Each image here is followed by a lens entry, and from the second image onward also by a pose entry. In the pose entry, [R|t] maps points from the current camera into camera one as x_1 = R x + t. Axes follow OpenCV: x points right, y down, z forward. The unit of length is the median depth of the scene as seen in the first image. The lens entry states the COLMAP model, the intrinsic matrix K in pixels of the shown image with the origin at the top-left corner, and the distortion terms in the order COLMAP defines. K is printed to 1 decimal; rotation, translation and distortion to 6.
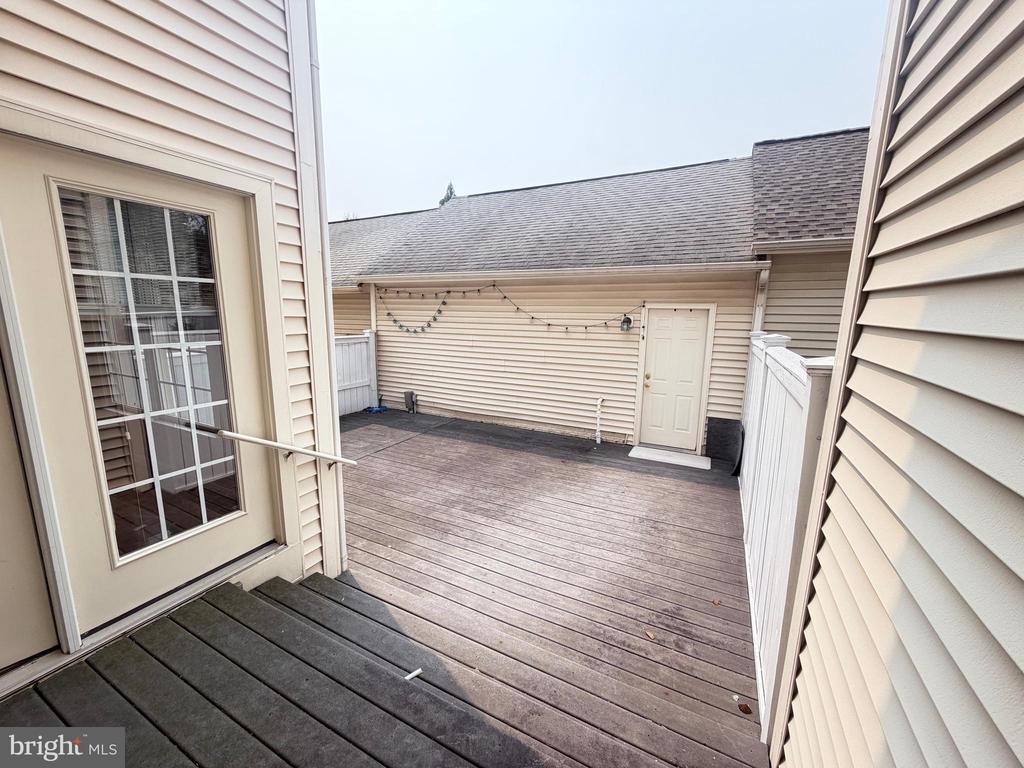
lens RADIAL K [[409.4, 0, 511.6], [0, 409.4, 383.5], [0, 0, 1]] dist [0.001237, -0.000163]
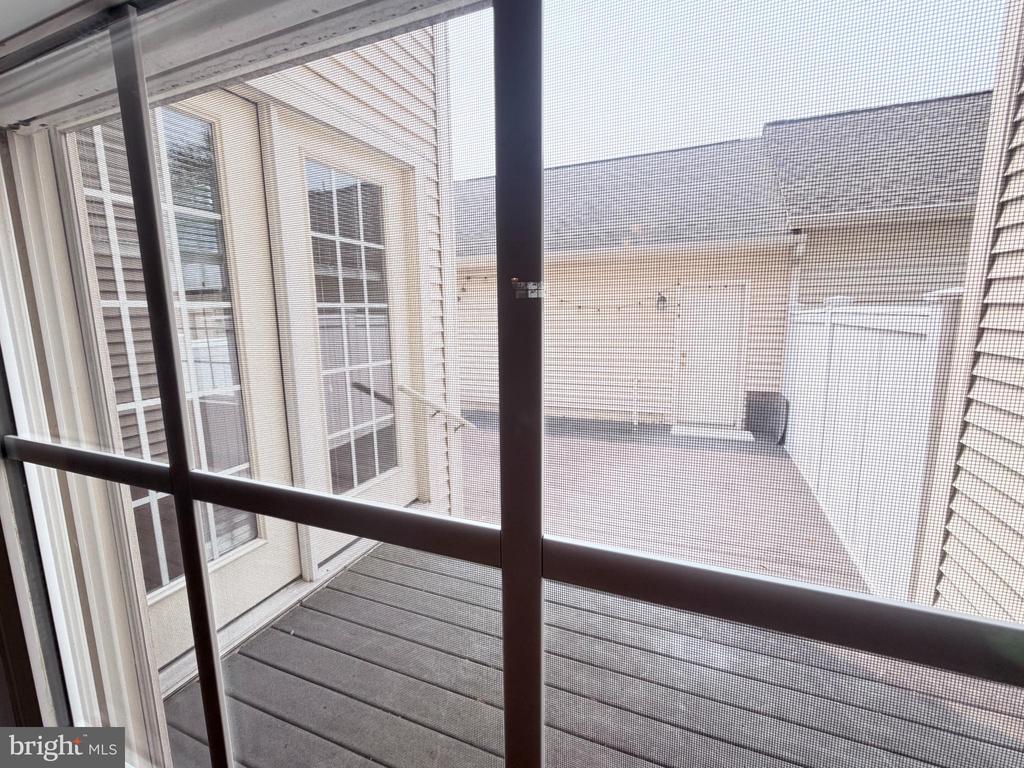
lens RADIAL K [[451.0, 0, 510.5], [0, 451.0, 382.4], [0, 0, 1]] dist [0.000750, 0.000401]
pose [[0.996710, -0.041934, 0.069352, -0.181657], [0.042842, 0.999014, -0.011649, 0.048680], [-0.068795, 0.014582, 0.997524, -0.074302]]
